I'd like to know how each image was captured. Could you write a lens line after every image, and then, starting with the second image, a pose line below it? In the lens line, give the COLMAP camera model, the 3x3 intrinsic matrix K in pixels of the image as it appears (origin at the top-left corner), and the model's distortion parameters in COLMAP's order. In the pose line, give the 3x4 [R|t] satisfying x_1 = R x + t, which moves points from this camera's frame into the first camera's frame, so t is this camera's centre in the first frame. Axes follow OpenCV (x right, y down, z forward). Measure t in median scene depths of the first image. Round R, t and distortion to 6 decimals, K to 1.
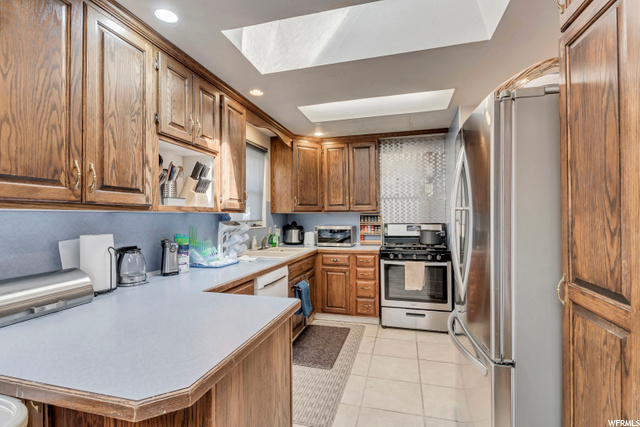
lens RADIAL K [[306.8, 0, 320.2], [0, 306.8, 213.0], [0, 0, 1]] dist [0.000143, 0.001616]
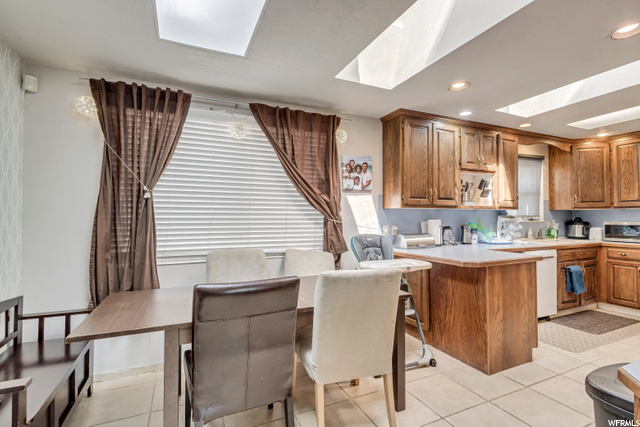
lens RADIAL K [[306.8, 0, 318.7], [0, 306.8, 212.3], [0, 0, 1]] dist [0.000143, 0.001616]
pose [[0.638067, -0.005668, -0.769960, 0.299221], [0.005625, 0.999981, -0.002700, 0.013103], [0.769960, -0.002608, 0.638087, -0.709828]]
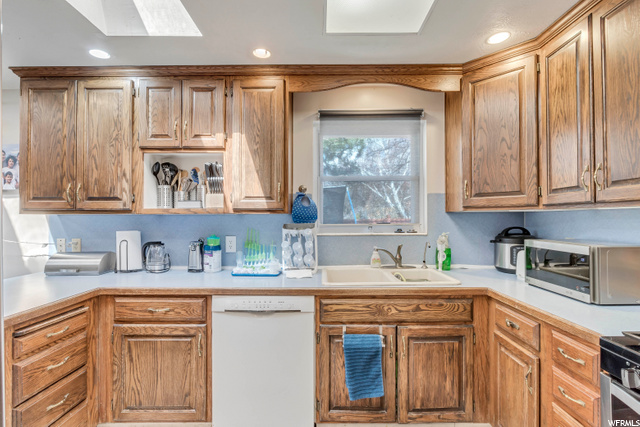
lens RADIAL K [[306.8, 0, 319.8], [0, 306.8, 215.9], [0, 0, 1]] dist [0.000143, 0.001616]
pose [[0.259601, -0.000842, -0.965716, 0.592862], [0.013039, 0.999912, 0.002633, 0.005636], [0.965628, -0.013275, 0.259589, 1.003764]]
